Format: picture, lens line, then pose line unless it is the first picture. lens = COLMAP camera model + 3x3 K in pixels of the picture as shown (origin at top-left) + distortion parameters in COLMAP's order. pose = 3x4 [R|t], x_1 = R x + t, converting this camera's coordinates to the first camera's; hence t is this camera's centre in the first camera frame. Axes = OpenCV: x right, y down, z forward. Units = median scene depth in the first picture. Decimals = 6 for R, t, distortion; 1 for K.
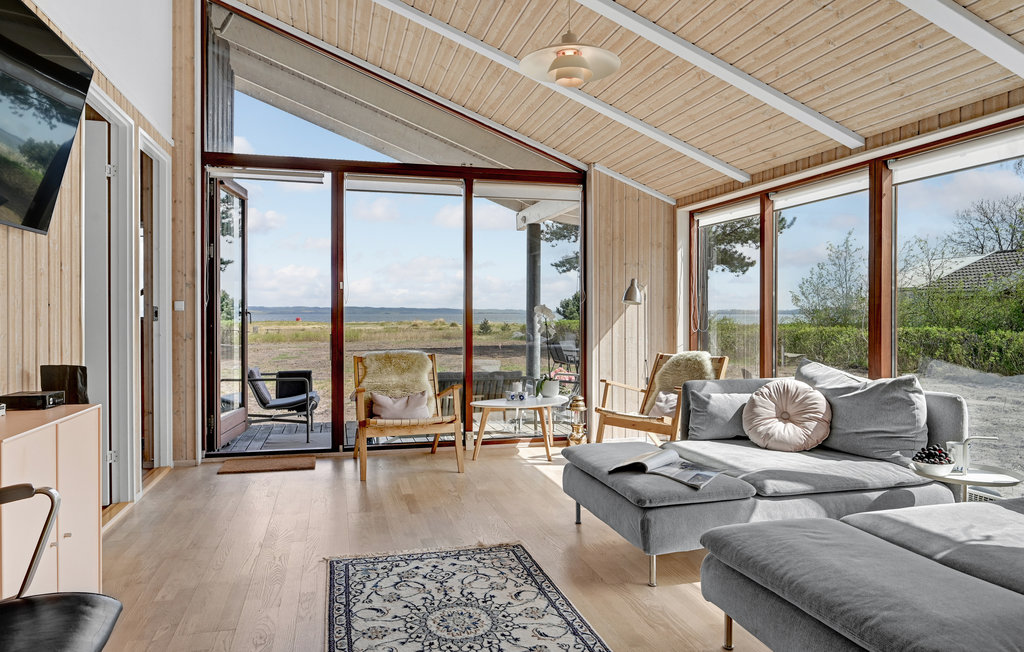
lens RADIAL K [[666.7, 0, 508.3], [0, 666.7, 321.4], [0, 0, 1]] dist [0.005935, -0.000270]
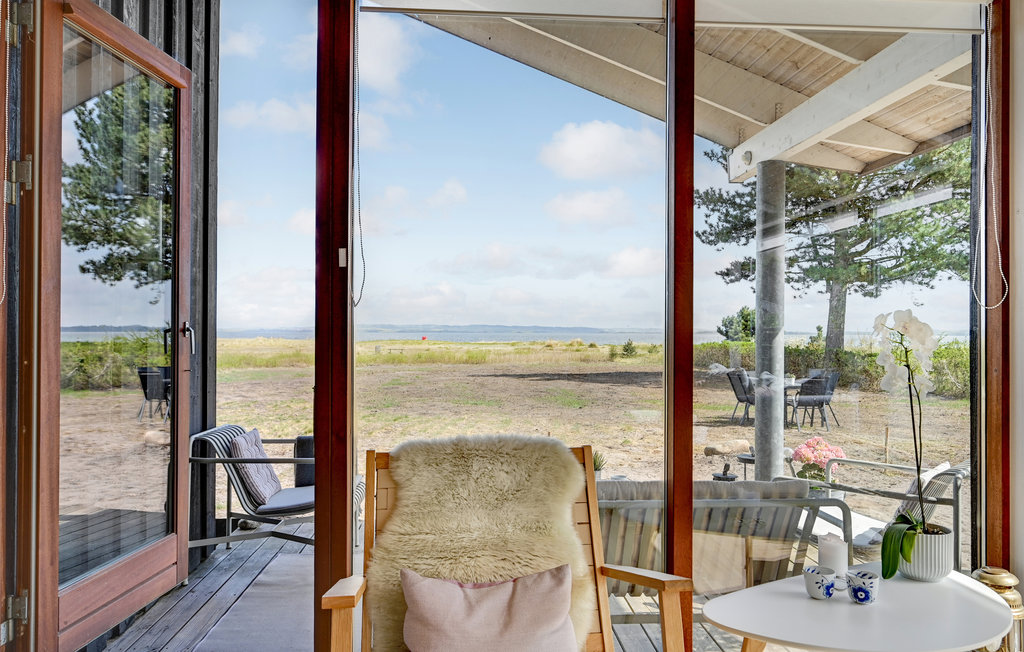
lens RADIAL K [[733.1, 0, 507.8], [0, 733.1, 329.7], [0, 0, 1]] dist [0.020505, -0.010978]
pose [[0.980921, 0.003476, -0.194373, -0.075311], [-0.006590, 0.999860, -0.015378, -0.007153], [0.194293, 0.016365, 0.980807, 0.582997]]
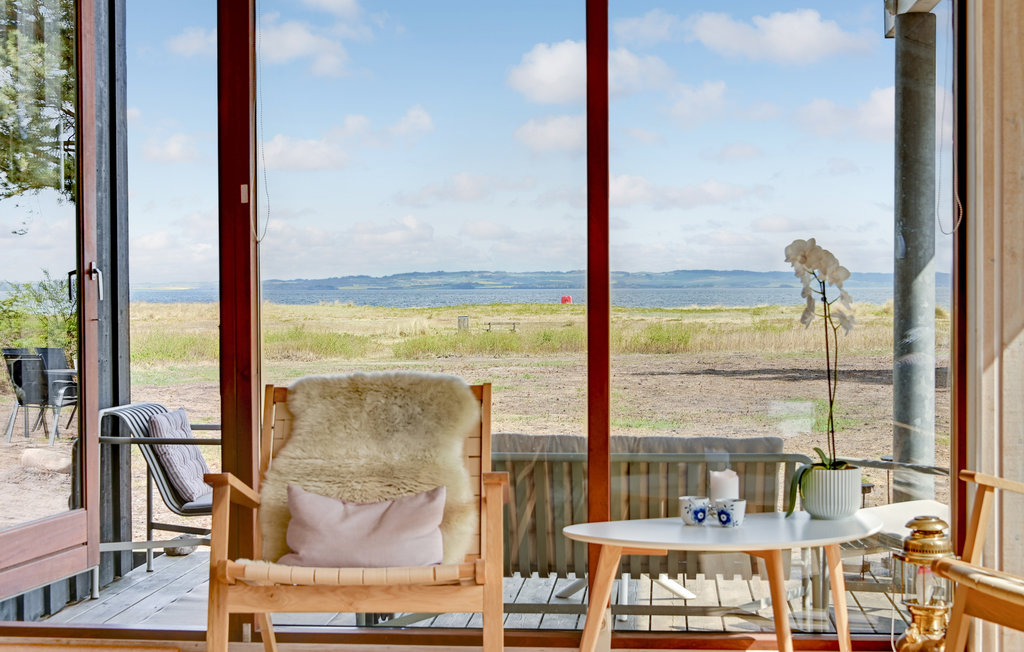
lens RADIAL K [[1613.9, 0, 508.6], [0, 1613.9, 327.2], [0, 0, 1]] dist [0.039170, 0.000000]
pose [[0.939866, 0.004231, -0.341516, 0.183576], [0.000405, 0.999909, 0.013501, 0.007786], [0.341542, -0.012827, 0.939779, 0.196286]]
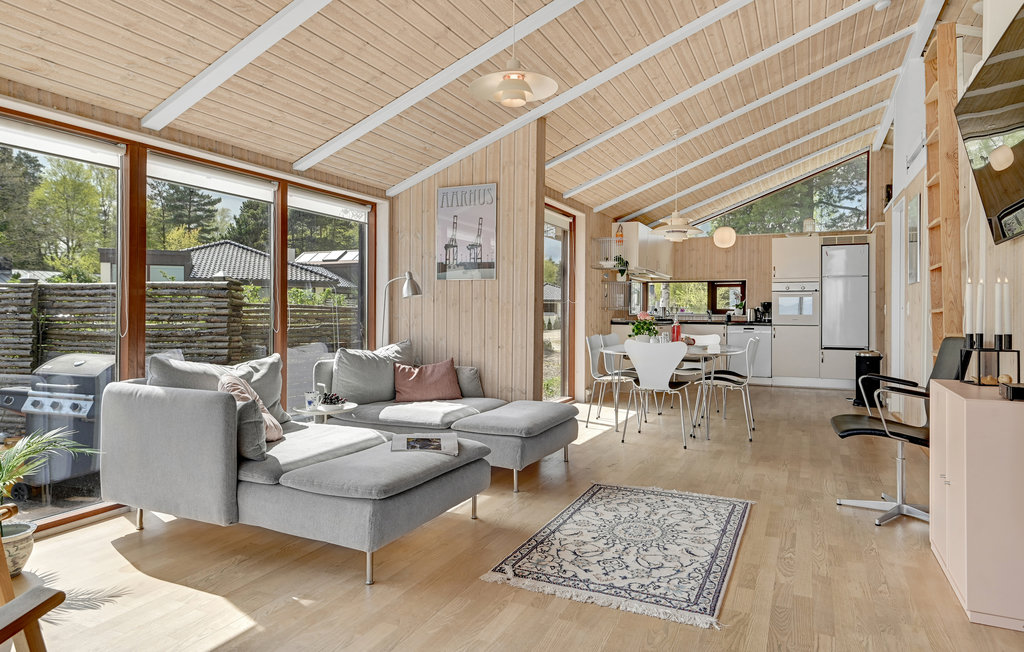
lens RADIAL K [[640.3, 0, 506.6], [0, 640.3, 312.2], [0, 0, 1]] dist [0.014807, 0.002523]
pose [[-0.766716, -0.003229, 0.641978, -0.611260], [0.001422, 0.999976, 0.006729, -0.007759], [-0.641985, 0.006072, -0.766693, 1.872415]]
